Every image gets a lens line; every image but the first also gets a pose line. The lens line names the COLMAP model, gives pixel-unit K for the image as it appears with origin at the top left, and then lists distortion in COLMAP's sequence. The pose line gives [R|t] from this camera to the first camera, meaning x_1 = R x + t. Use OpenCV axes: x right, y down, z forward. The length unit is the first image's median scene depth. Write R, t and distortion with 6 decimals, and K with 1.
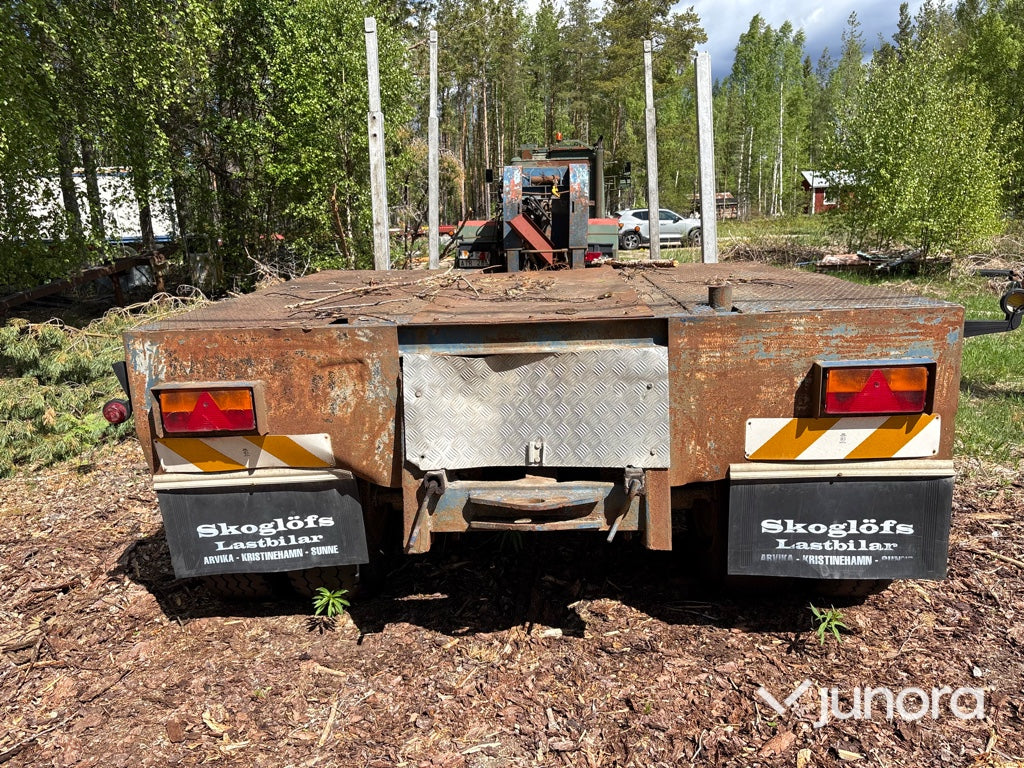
lens RADIAL K [[773.0, 0, 512.0], [0, 773.0, 384.0], [0, 0, 1]] dist [0.023532, 0.001332]
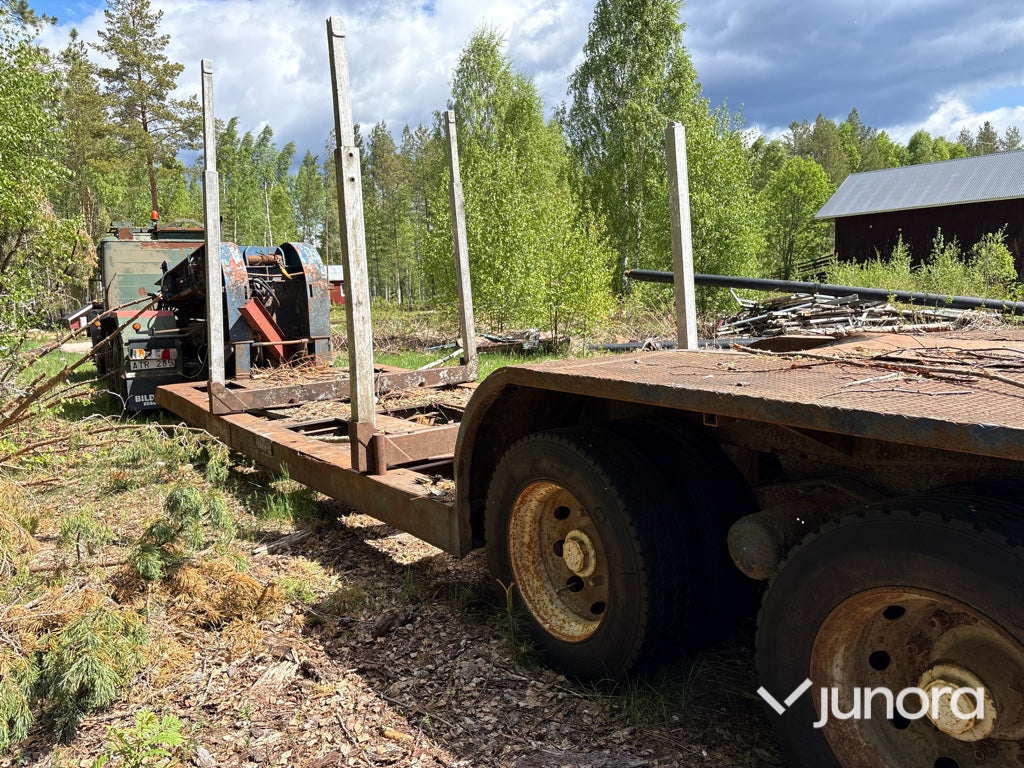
lens RADIAL K [[756.1, 0, 513.0], [0, 756.1, 419.2], [0, 0, 1]] dist [0.004828, 0.001406]
pose [[0.782865, -0.107301, 0.612870, -1.182931], [0.149541, 0.988593, -0.017938, -0.166117], [-0.603954, 0.105693, 0.789980, 0.913126]]
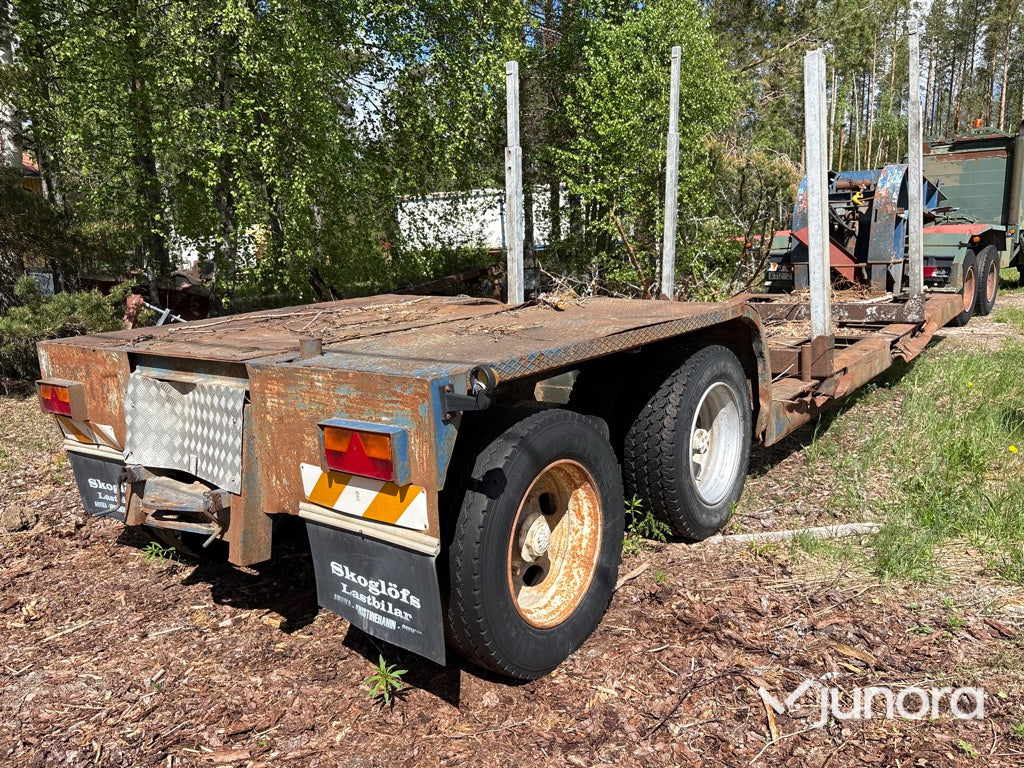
lens RADIAL K [[773.0, 0, 512.0], [0, 773.0, 384.0], [0, 0, 1]] dist [0.023532, 0.001332]
pose [[0.817727, 0.099553, -0.566932, 1.105497], [-0.099491, 0.994551, 0.031140, -0.122827], [0.566943, 0.030941, 0.823176, 0.264418]]
